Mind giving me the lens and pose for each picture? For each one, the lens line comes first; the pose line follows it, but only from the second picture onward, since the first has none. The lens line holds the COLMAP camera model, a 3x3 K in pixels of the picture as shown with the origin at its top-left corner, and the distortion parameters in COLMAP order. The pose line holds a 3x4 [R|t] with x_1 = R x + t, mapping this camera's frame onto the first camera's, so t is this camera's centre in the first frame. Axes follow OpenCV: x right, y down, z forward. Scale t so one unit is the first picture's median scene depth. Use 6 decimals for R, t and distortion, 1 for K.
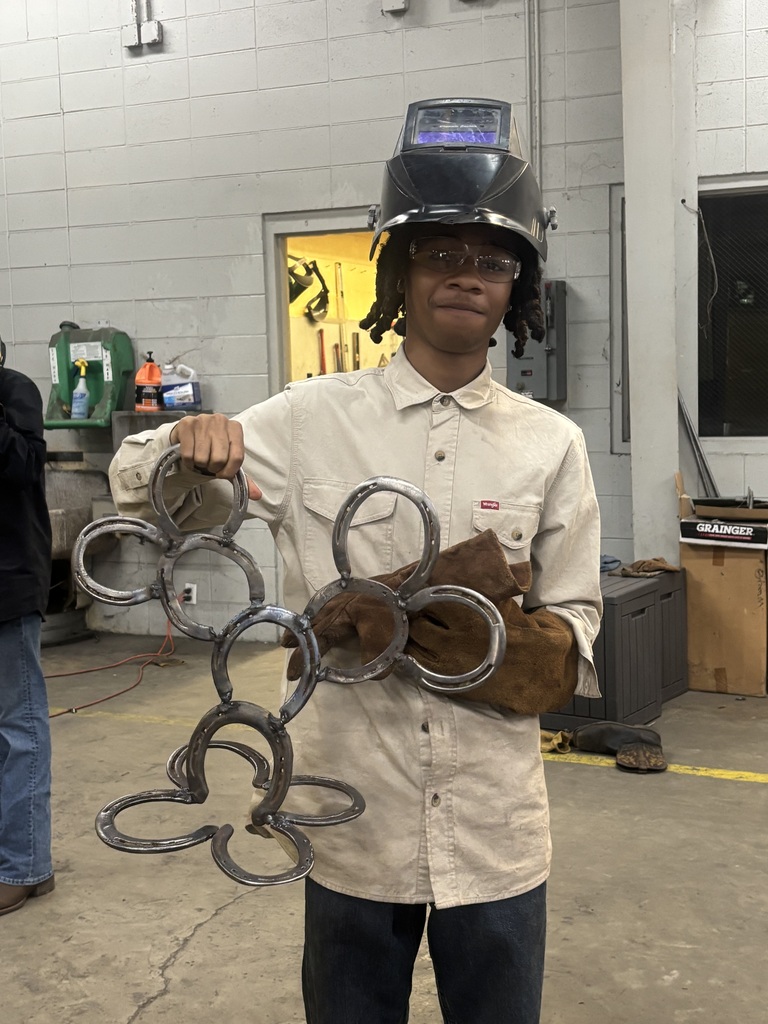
lens RADIAL K [[1370.9, 0, 384.3], [0, 1370.9, 514.5], [0, 0, 1]] dist [0.066529, 0.000000]
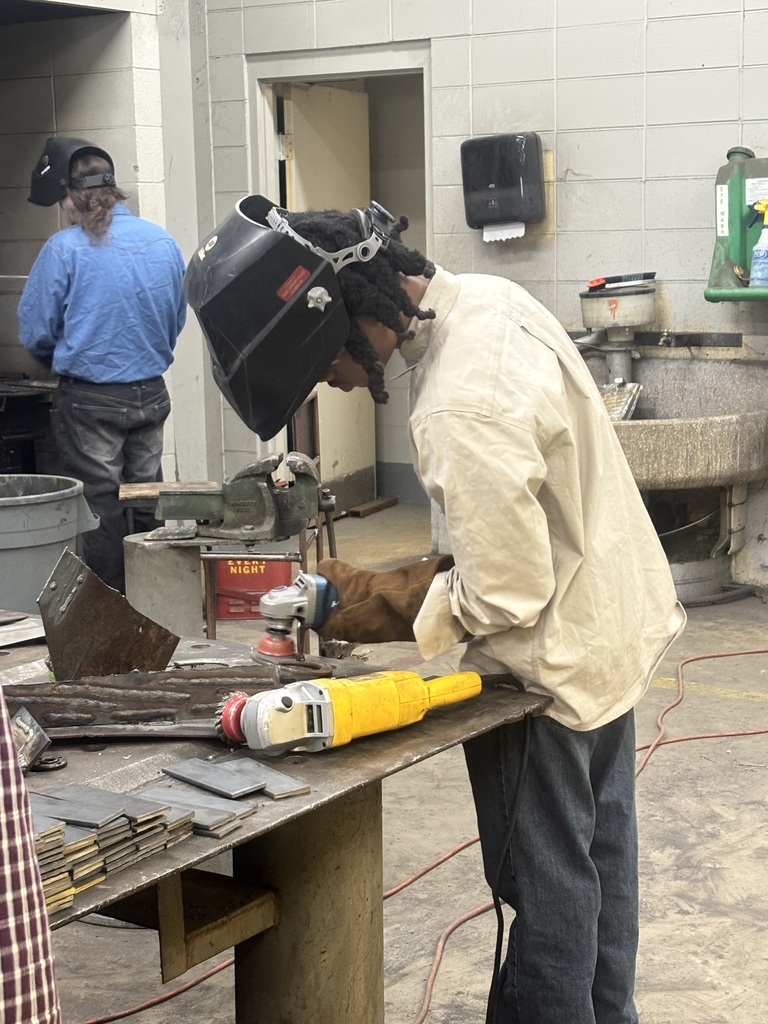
lens RADIAL K [[1853.2, 0, 386.2], [0, 1853.2, 507.2], [0, 0, 1]] dist [0.119382, 0.000000]
pose [[0.985585, 0.034749, -0.165577, -0.246059], [-0.026436, 0.998290, 0.052145, -0.001558], [0.167106, -0.047016, 0.984817, 0.020702]]
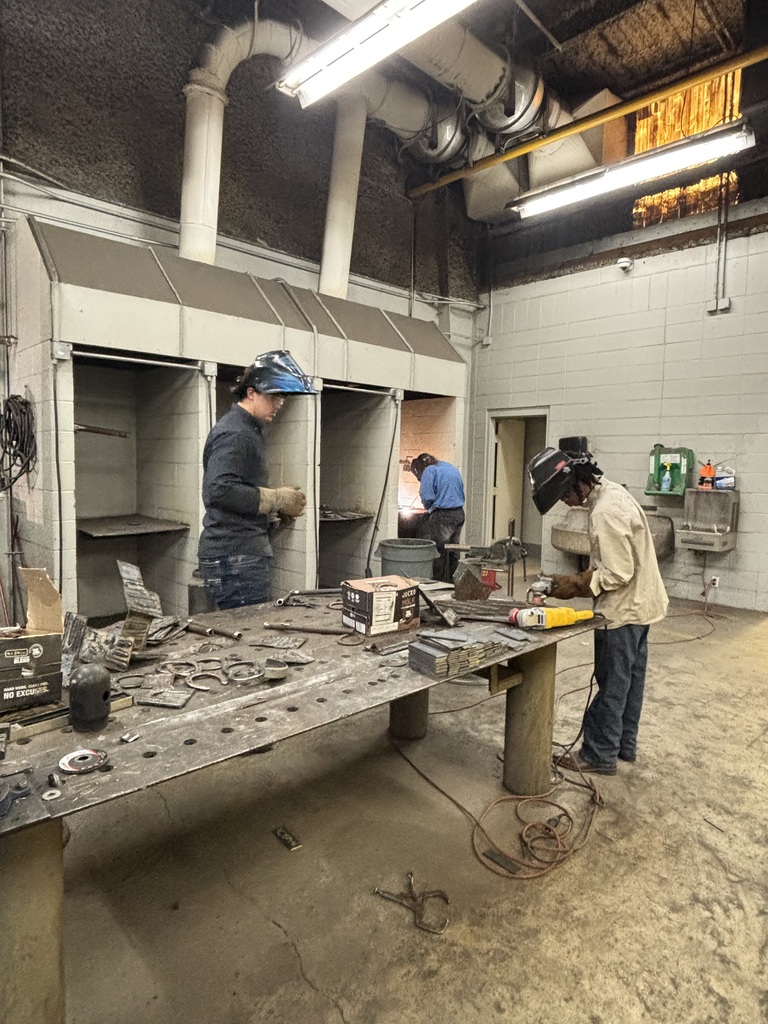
lens RADIAL K [[611.7, 0, 383.7], [0, 611.7, 512.9], [0, 0, 1]] dist [-0.005361, -0.001142]
pose [[0.923546, 0.075099, -0.376062, -0.261497], [-0.082303, 0.996603, -0.003101, 0.000830], [0.374551, 0.033815, 0.926589, -0.003820]]
